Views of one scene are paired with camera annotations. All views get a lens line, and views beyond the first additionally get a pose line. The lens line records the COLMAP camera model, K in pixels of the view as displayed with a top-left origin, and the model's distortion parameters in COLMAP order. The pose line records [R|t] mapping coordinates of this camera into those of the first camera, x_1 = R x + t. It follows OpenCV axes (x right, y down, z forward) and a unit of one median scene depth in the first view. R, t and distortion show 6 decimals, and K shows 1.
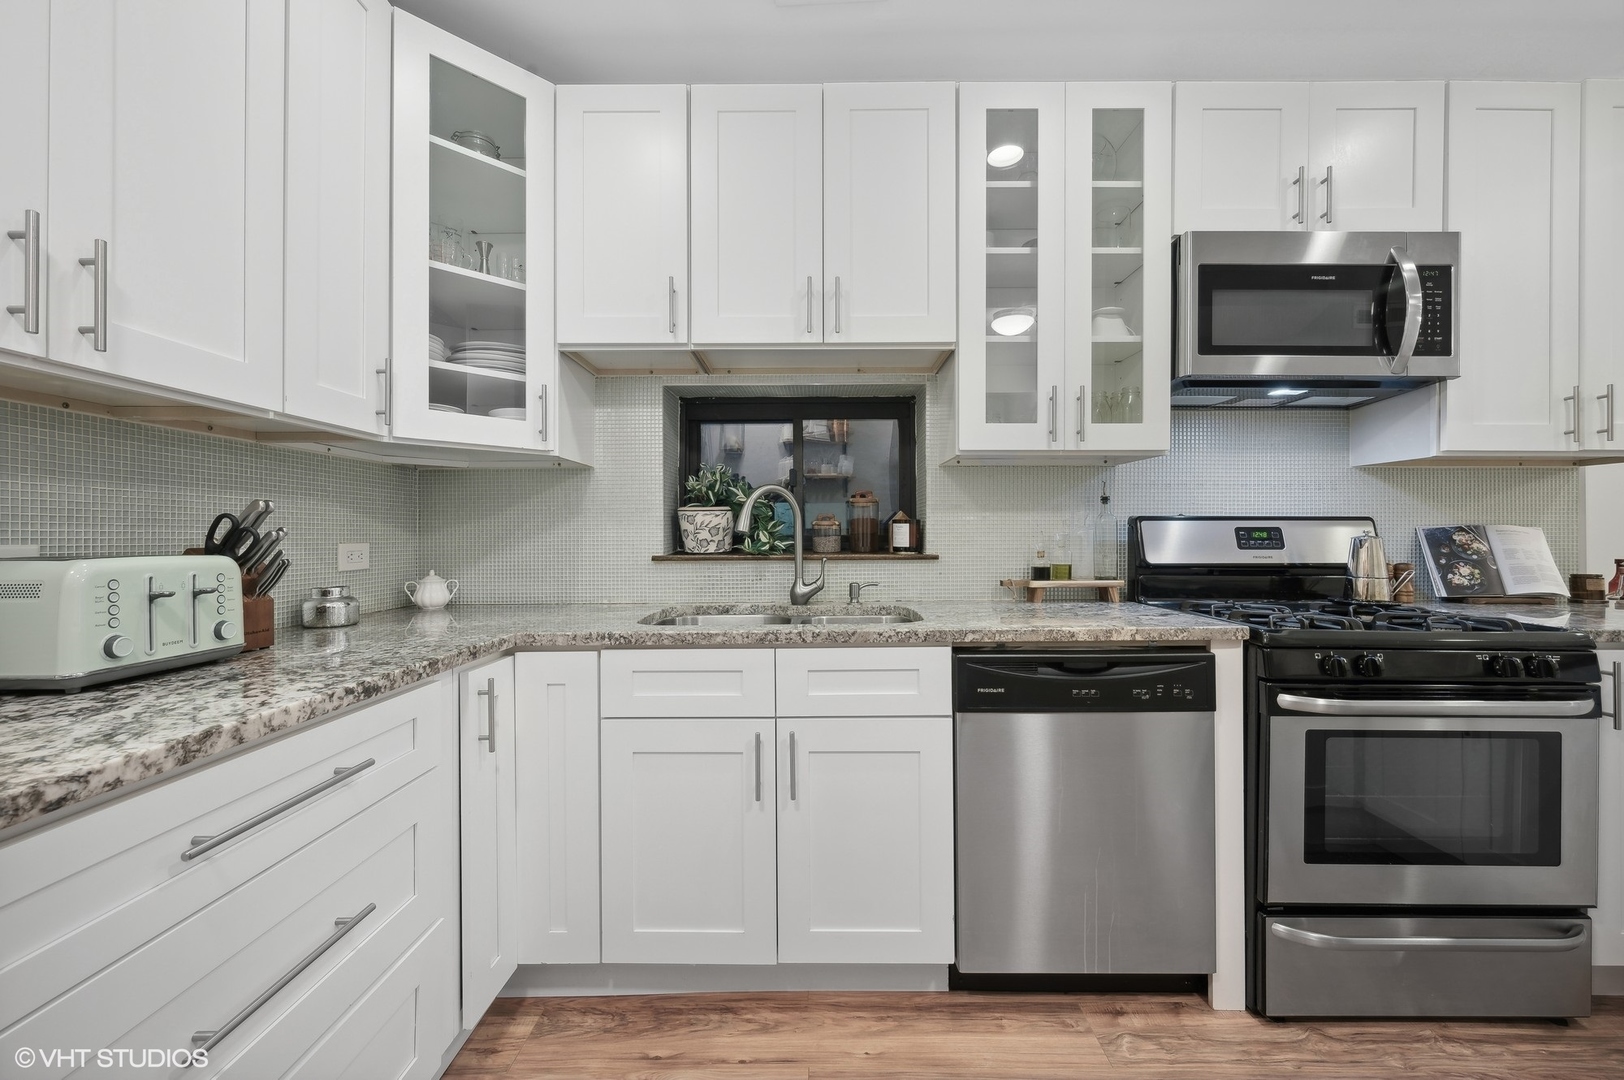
lens RADIAL K [[637.6, 0, 812.0], [0, 637.6, 540.0], [0, 0, 1]] dist [-0.001607, 0.000019]
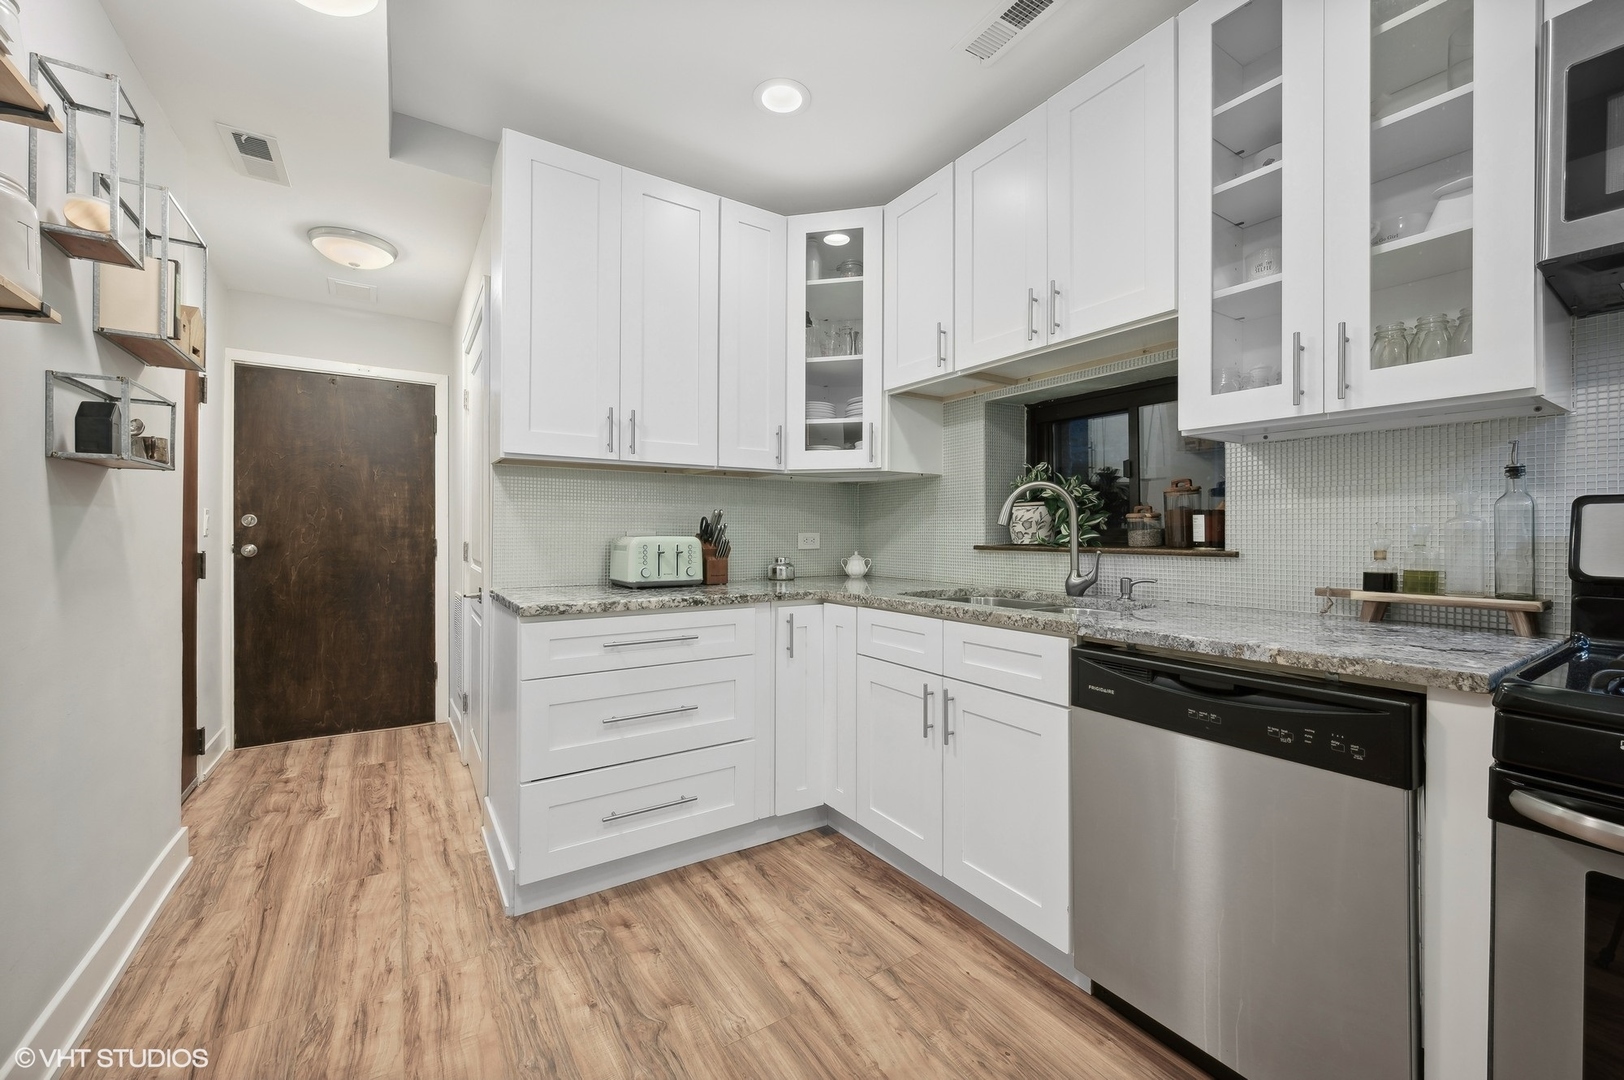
lens RADIAL K [[637.6, 0, 812.0], [0, 637.6, 540.0], [0, 0, 1]] dist [-0.001607, 0.000019]
pose [[0.557633, 0.015631, -0.829941, 0.760814], [-0.009188, 0.999878, 0.012658, 0.003442], [0.830037, 0.000567, 0.557708, 0.099218]]
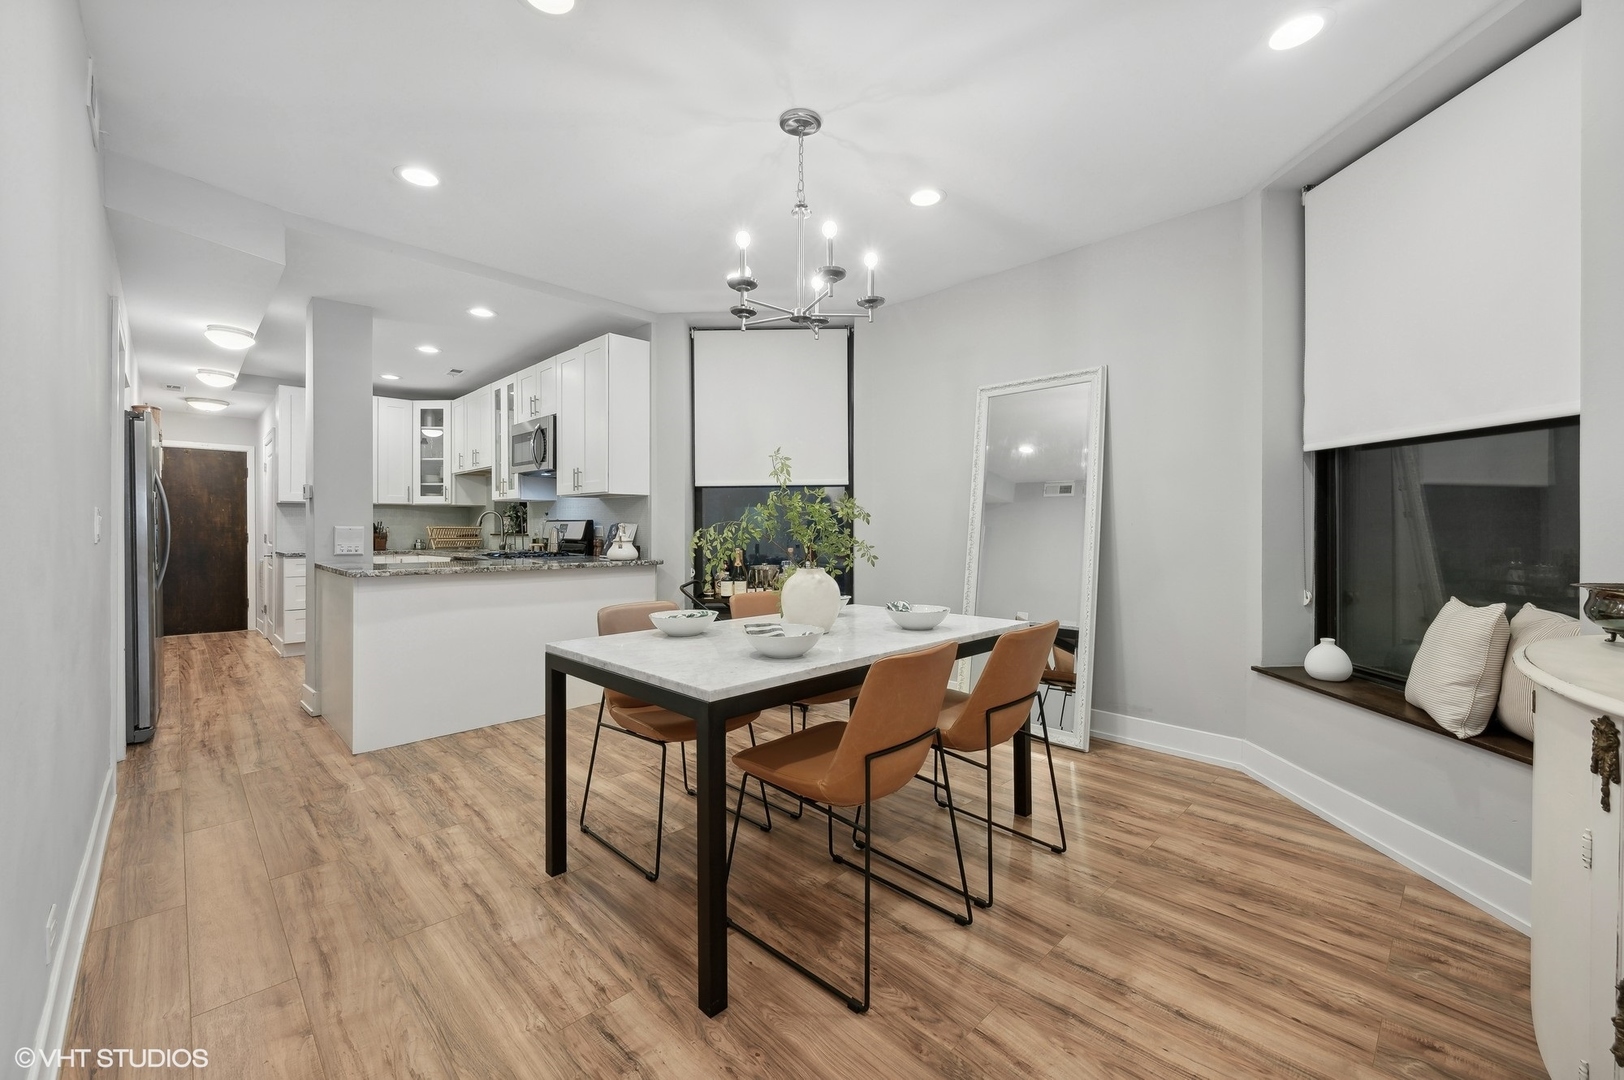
lens RADIAL K [[656.6, 0, 814.0], [0, 656.6, 532.3], [0, 0, 1]] dist [0.001171, 0.000117]
pose [[0.707612, 0.008311, -0.706553, 4.148619], [-0.004247, 0.999963, 0.007509, -0.015209], [0.706589, -0.002312, 0.707621, -0.200488]]
